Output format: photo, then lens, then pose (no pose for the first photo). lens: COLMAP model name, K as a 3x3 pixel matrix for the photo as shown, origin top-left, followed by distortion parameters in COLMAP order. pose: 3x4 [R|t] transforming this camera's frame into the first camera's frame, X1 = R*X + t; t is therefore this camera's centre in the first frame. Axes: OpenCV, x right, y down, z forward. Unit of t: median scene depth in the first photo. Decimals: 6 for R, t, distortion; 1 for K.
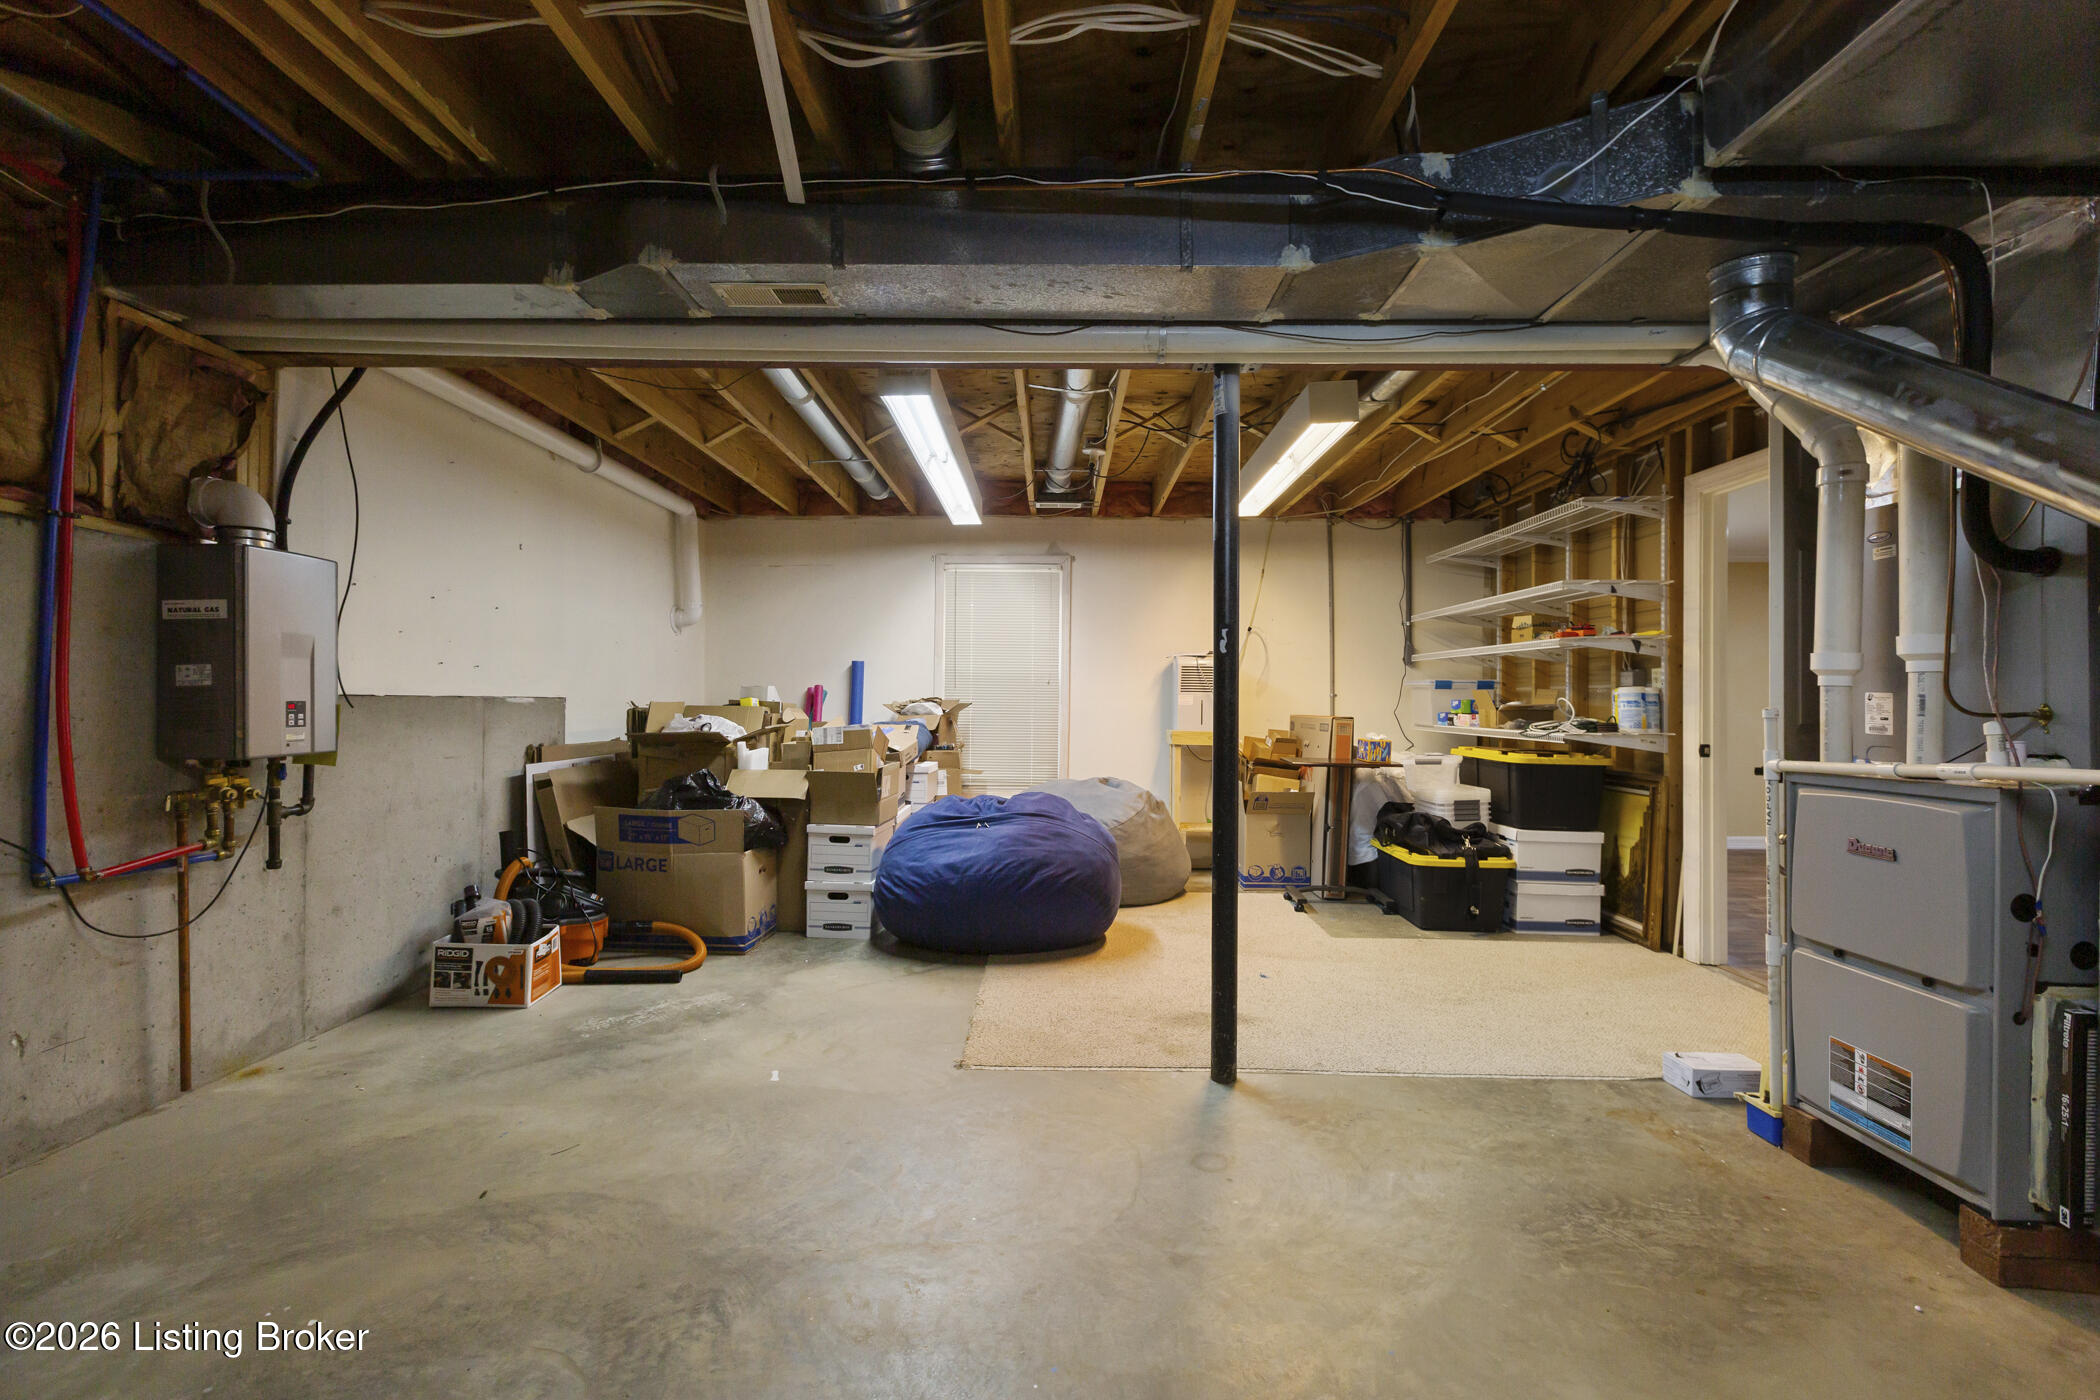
lens RADIAL K [[945.3, 0, 1045.1], [0, 945.3, 701.6], [0, 0, 1]] dist [-0.000986, 0.000373]
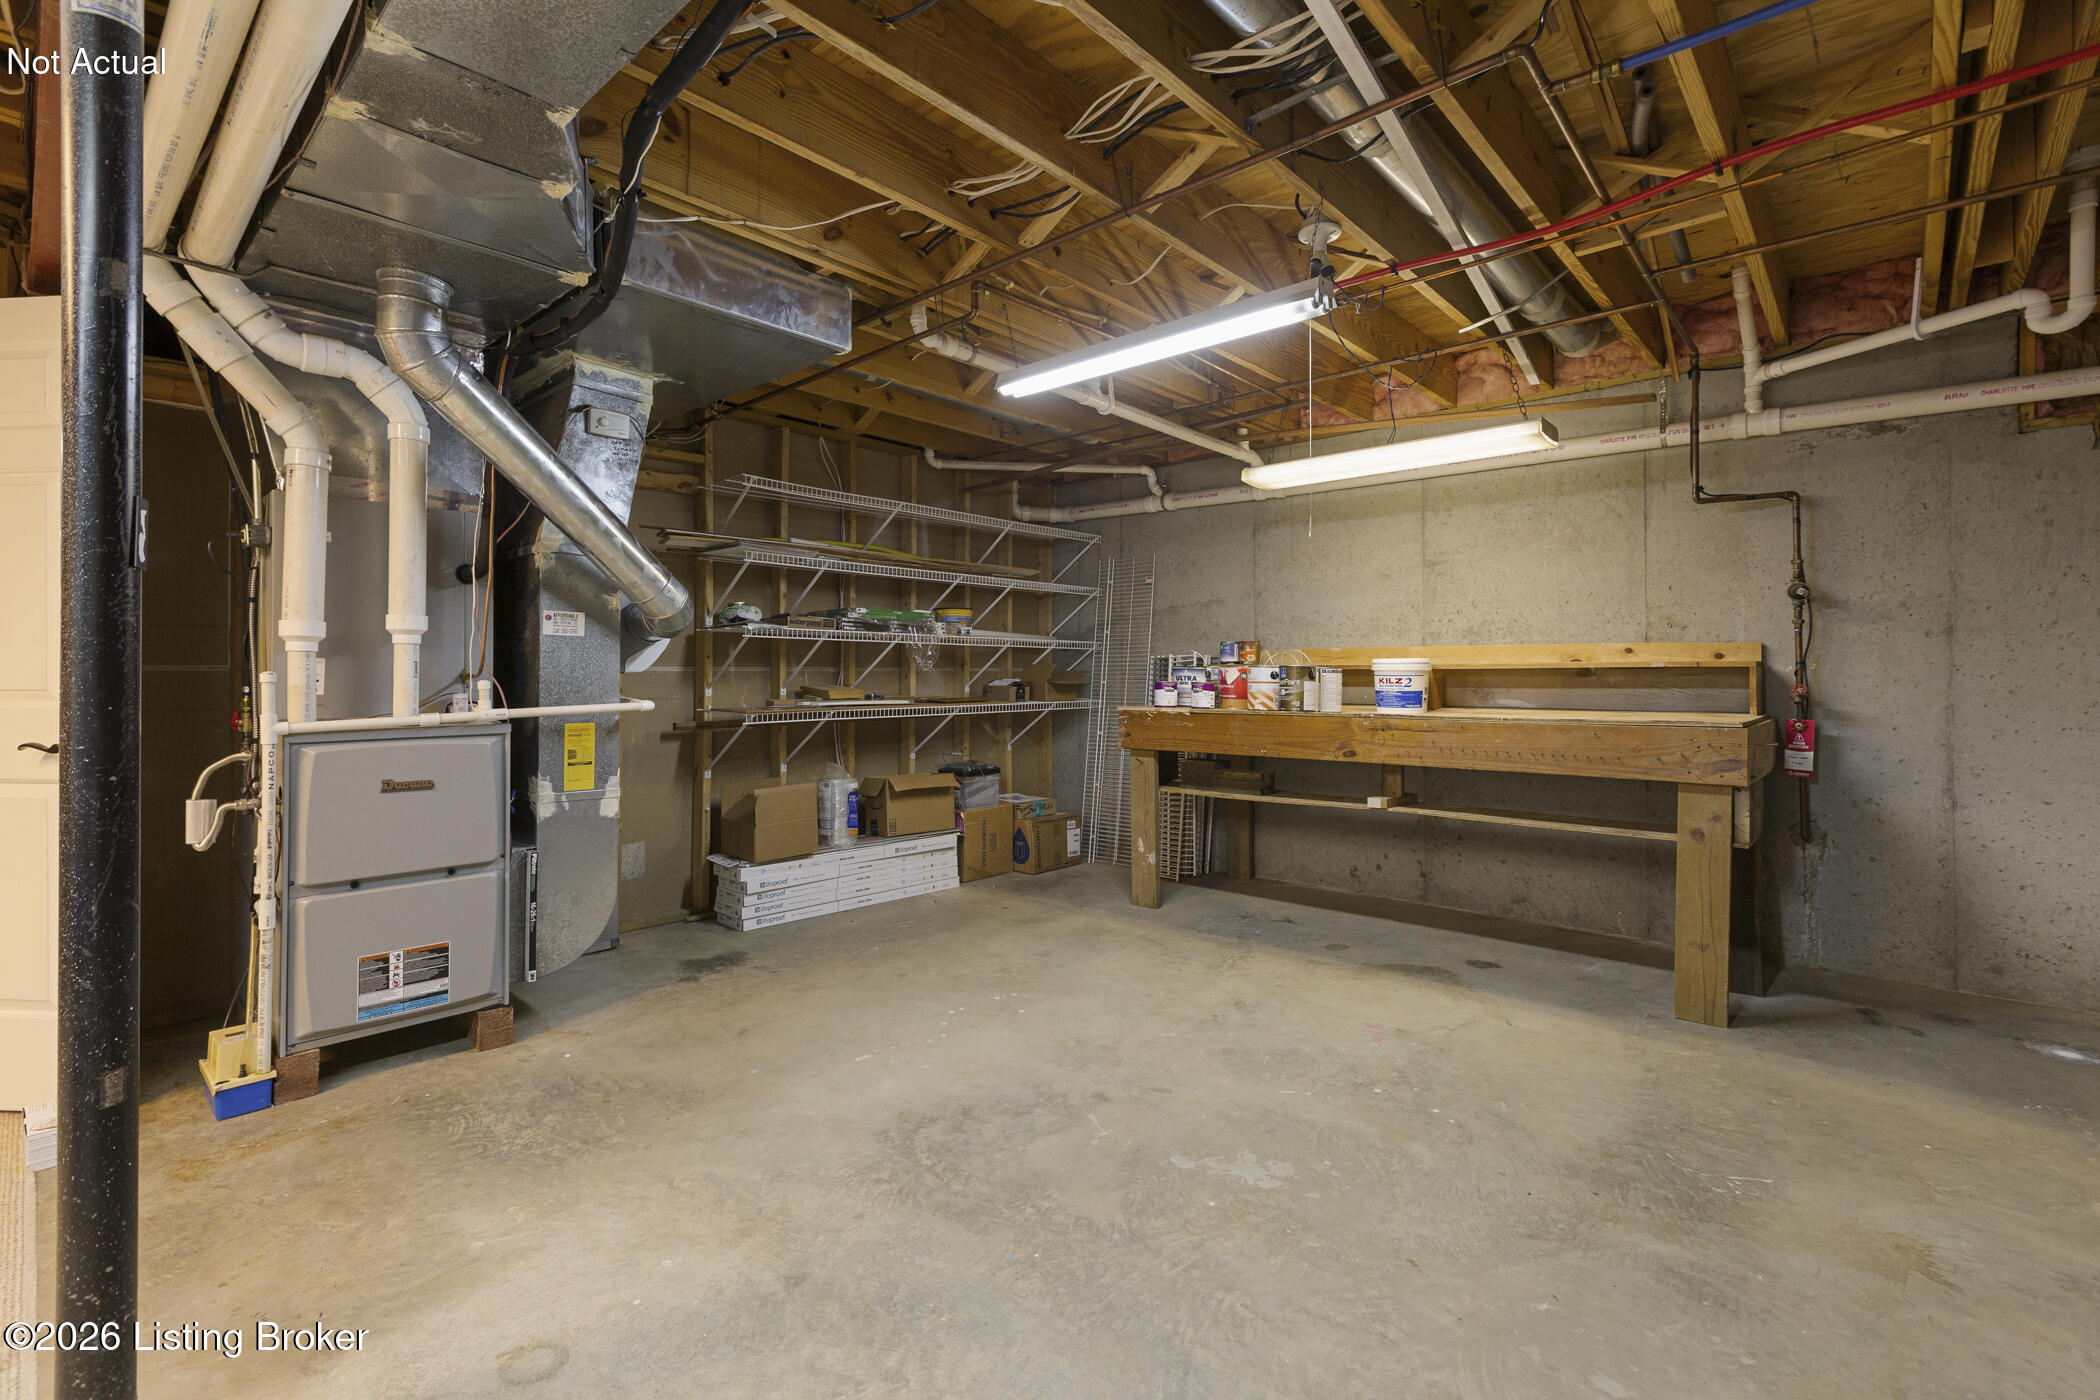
lens RADIAL K [[945.3, 0, 1044.1], [0, 945.3, 681.2], [0, 0, 1]] dist [-0.000986, 0.000373]
pose [[-0.751107, -0.015598, 0.659996, -0.594337], [-0.007062, 0.999853, 0.015594, -0.006286], [-0.660143, 0.007052, -0.751107, 1.421204]]
